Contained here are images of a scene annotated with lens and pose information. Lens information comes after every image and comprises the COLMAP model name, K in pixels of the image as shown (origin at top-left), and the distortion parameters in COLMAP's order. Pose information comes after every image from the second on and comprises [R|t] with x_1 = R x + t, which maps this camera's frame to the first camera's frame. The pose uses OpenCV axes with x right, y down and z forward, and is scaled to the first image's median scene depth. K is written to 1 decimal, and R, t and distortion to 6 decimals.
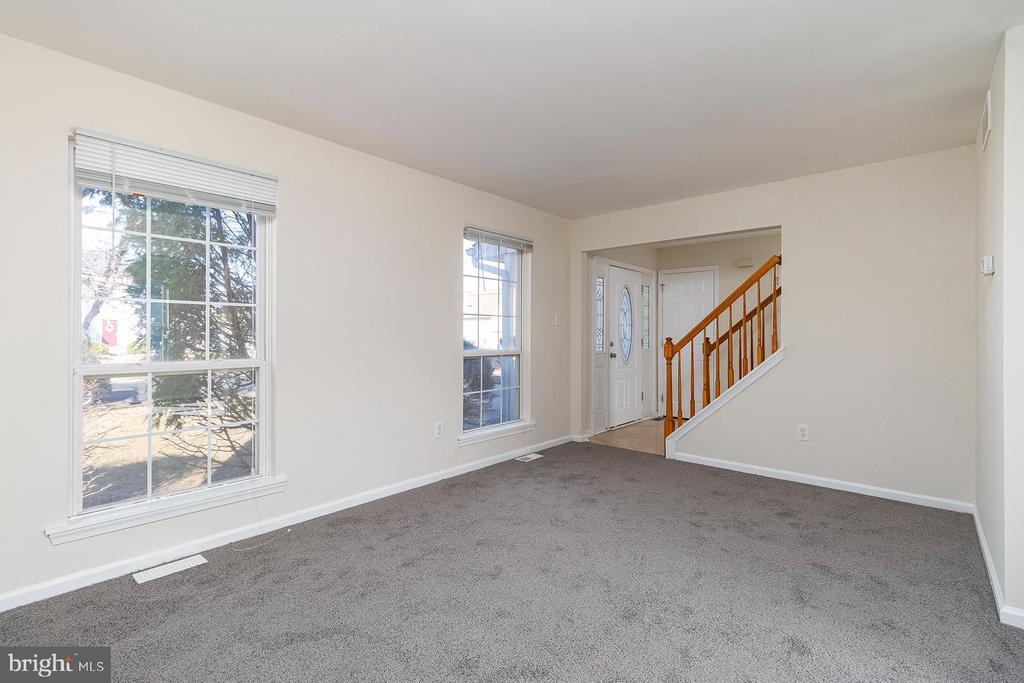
lens RADIAL K [[468.3, 0, 512.8], [0, 468.3, 338.2], [0, 0, 1]] dist [0.004623, -0.000095]
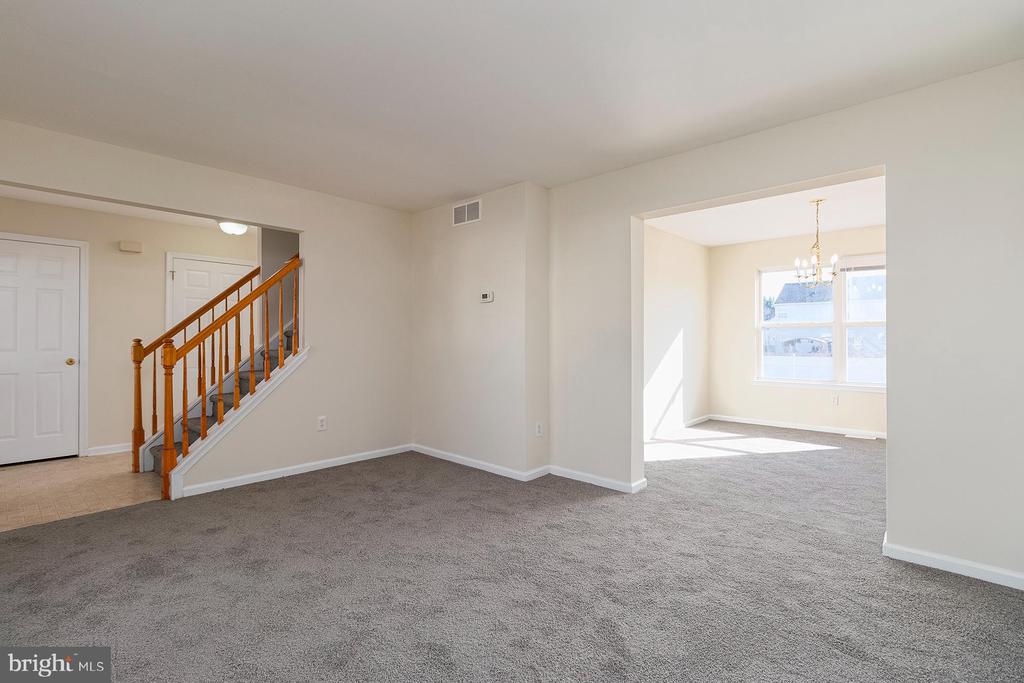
lens RADIAL K [[468.3, 0, 512.9], [0, 468.3, 339.2], [0, 0, 1]] dist [0.004623, -0.000095]
pose [[0.034959, -0.004859, 0.999377, -0.479163], [0.005514, 0.999974, 0.004669, -0.001230], [-0.999374, 0.005347, 0.034985, 0.511280]]
